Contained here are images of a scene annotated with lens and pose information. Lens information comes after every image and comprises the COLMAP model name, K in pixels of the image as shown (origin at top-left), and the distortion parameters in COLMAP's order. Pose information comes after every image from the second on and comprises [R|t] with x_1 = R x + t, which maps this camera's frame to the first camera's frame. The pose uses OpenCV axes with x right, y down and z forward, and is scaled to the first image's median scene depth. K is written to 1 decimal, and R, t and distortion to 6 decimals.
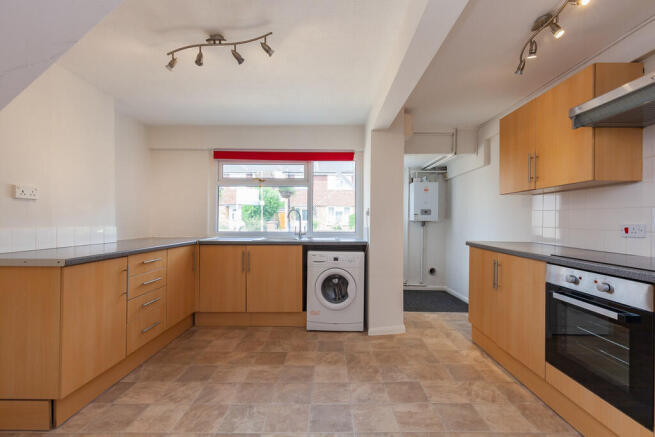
lens RADIAL K [[303.3, 0, 330.2], [0, 303.3, 218.4], [0, 0, 1]] dist [0.014873, -0.000235]
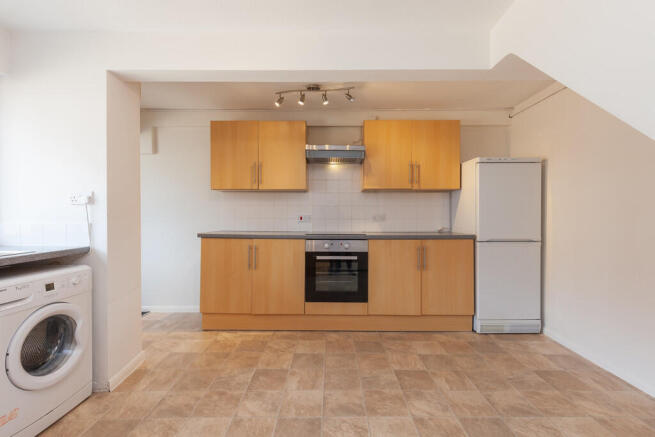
lens RADIAL K [[303.3, 0, 330.1], [0, 303.3, 217.4], [0, 0, 1]] dist [0.014873, -0.000235]
pose [[-0.009109, -0.011513, 0.999892, -0.708892], [-0.005703, 0.999918, 0.011461, 0.011284], [-0.999942, -0.005598, -0.009174, 0.742820]]
